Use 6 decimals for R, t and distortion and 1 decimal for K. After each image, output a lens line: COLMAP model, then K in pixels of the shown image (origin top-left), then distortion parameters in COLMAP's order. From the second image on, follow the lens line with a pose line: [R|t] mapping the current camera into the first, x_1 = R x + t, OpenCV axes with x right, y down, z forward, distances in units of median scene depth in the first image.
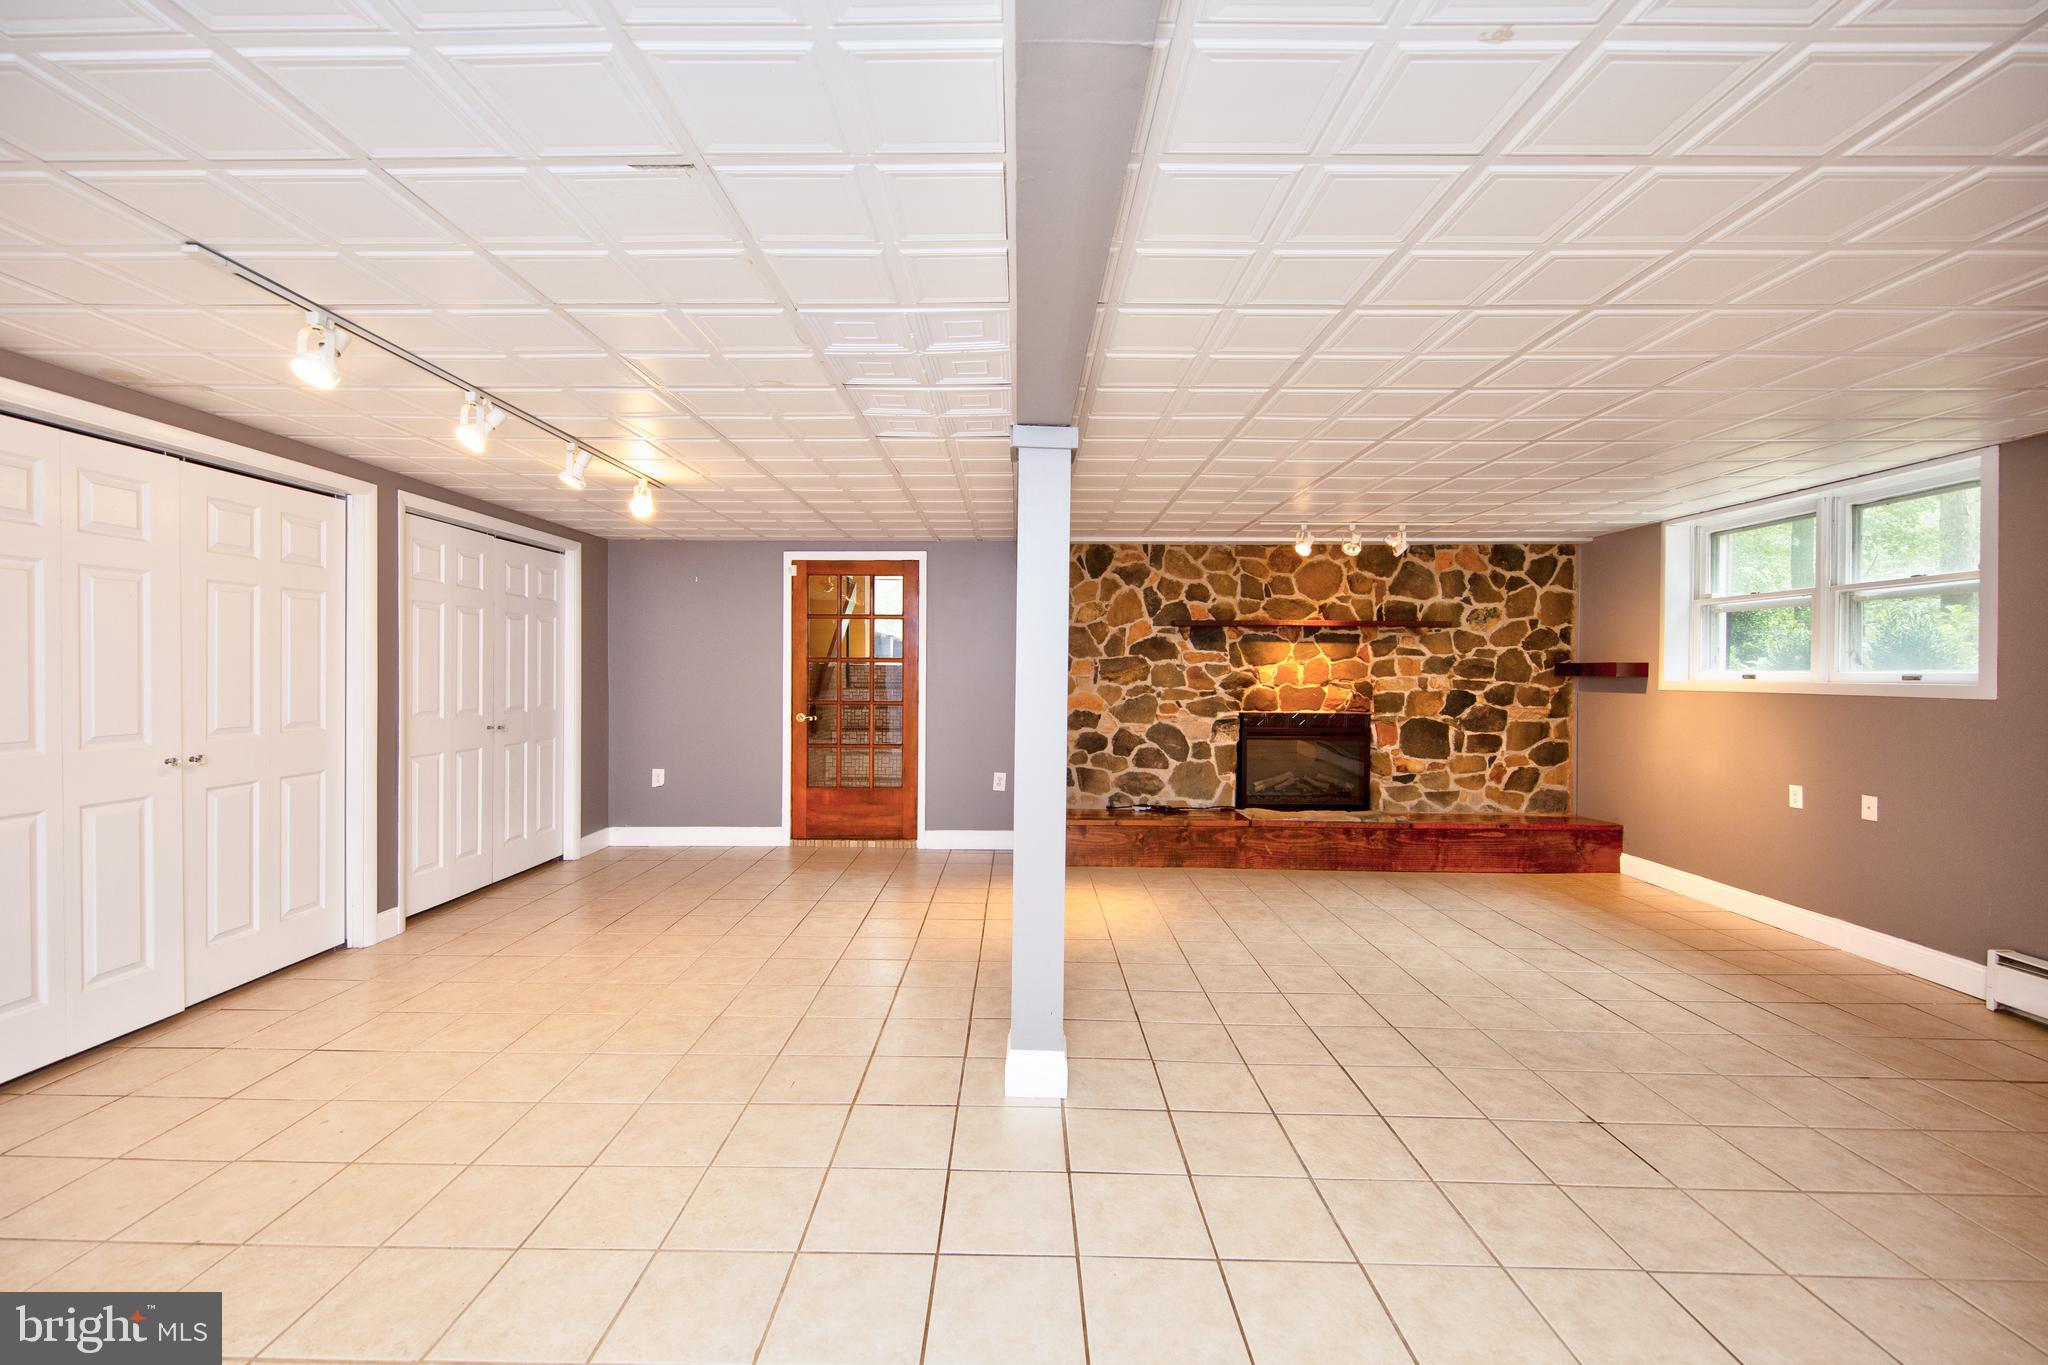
lens RADIAL K [[853.7, 0, 1038.5], [0, 853.7, 680.0], [0, 0, 1]] dist [0.007757, -0.001714]
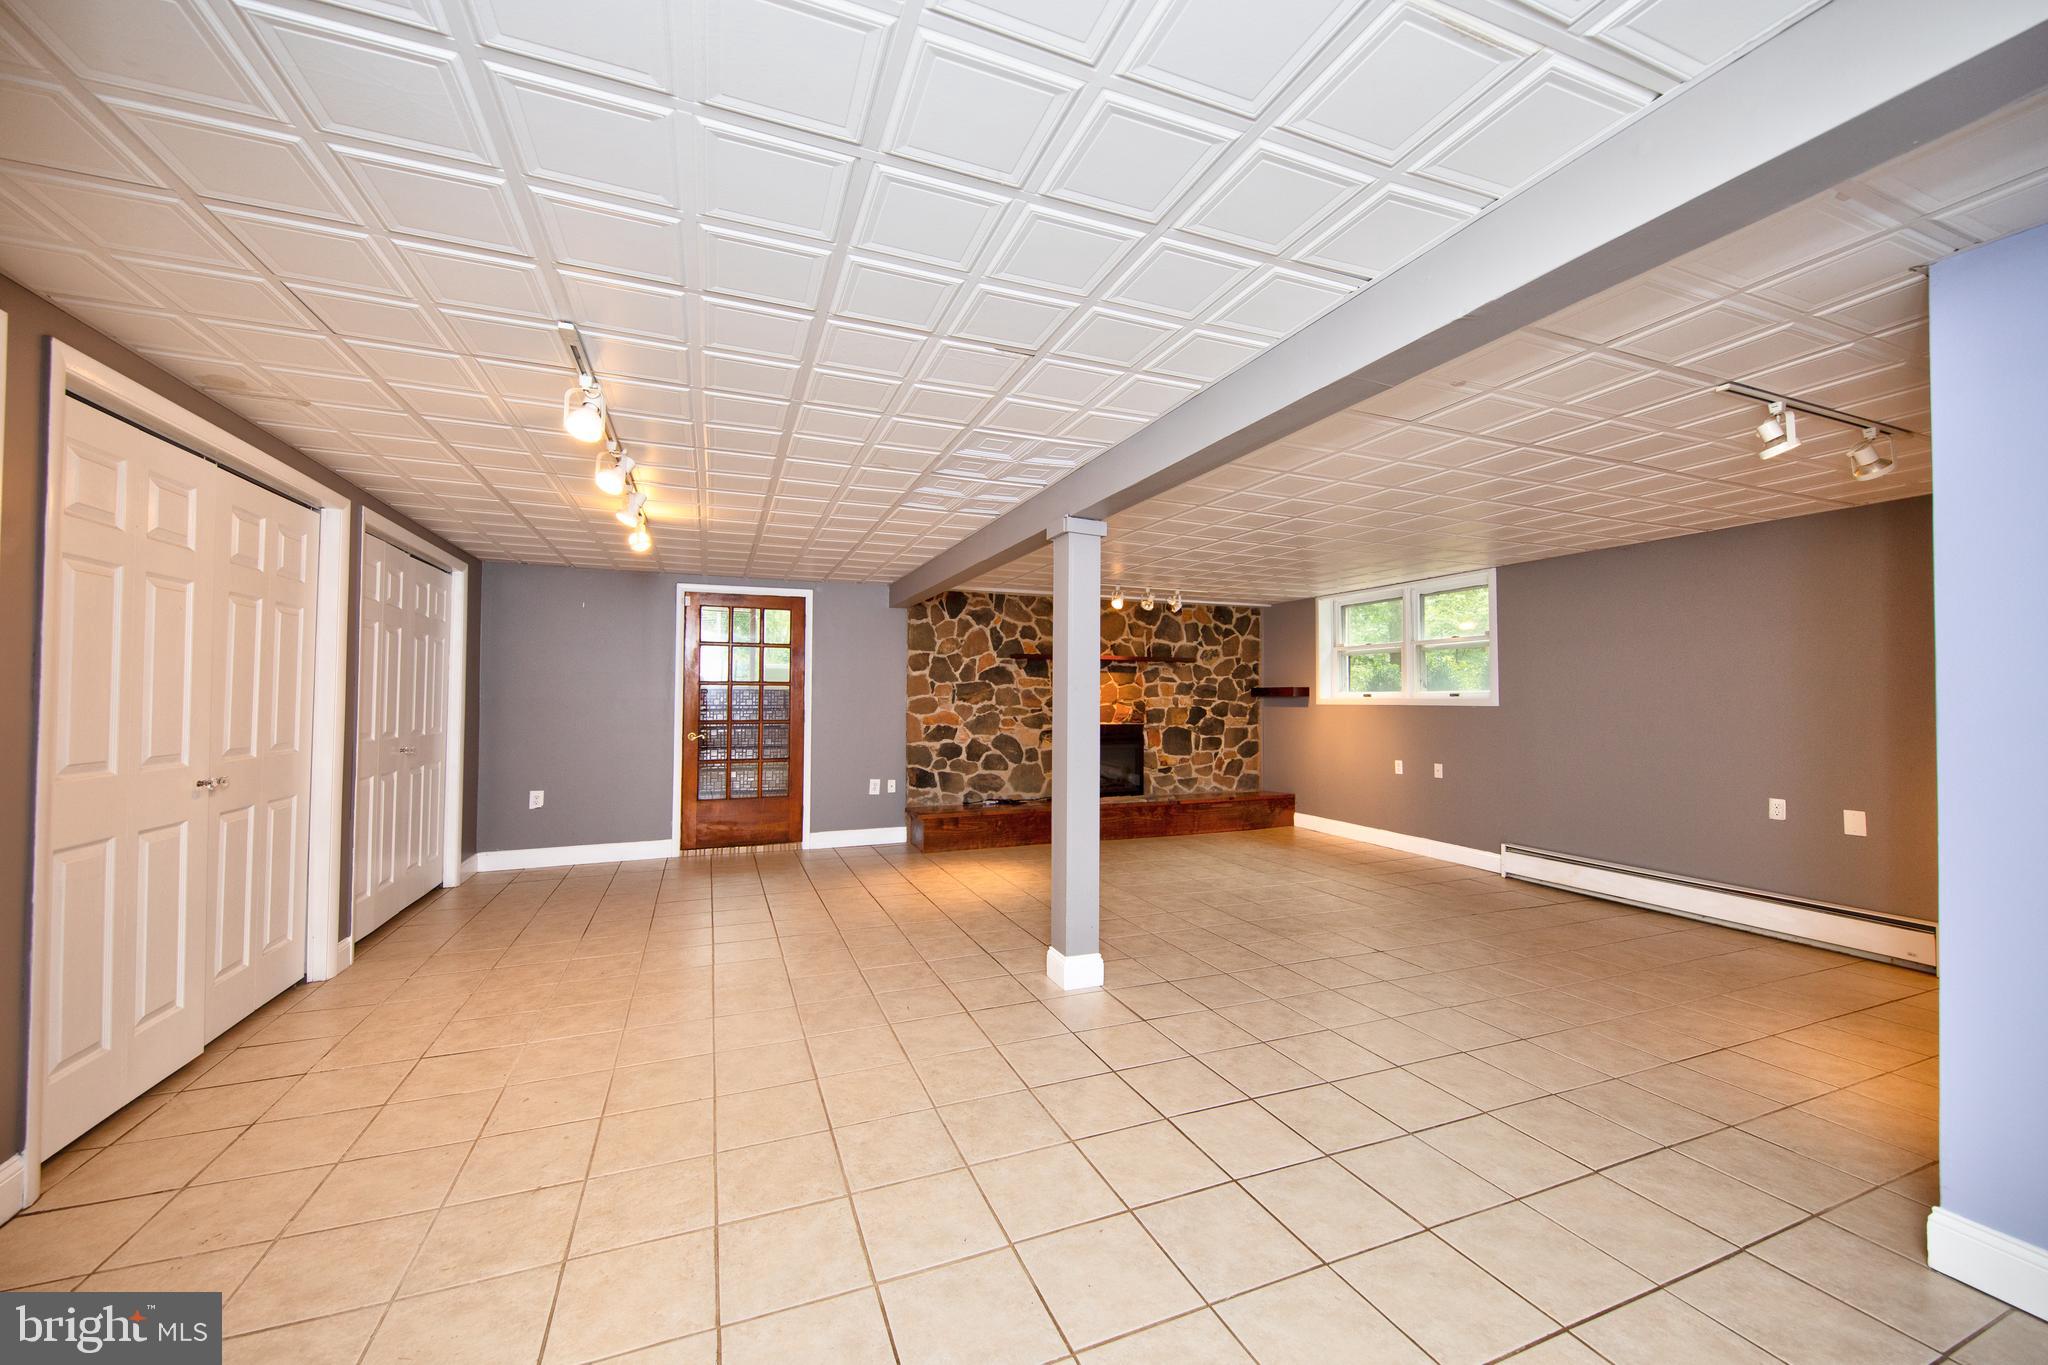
lens RADIAL K [[775.7, 0, 1023.1], [0, 775.7, 683.9], [0, 0, 1]] dist [0.012554, -0.000982]
pose [[0.919784, 0.004273, 0.392401, -0.282611], [0.007727, 0.999550, -0.028995, 0.009408], [-0.392348, 0.029701, 0.919337, -0.076501]]
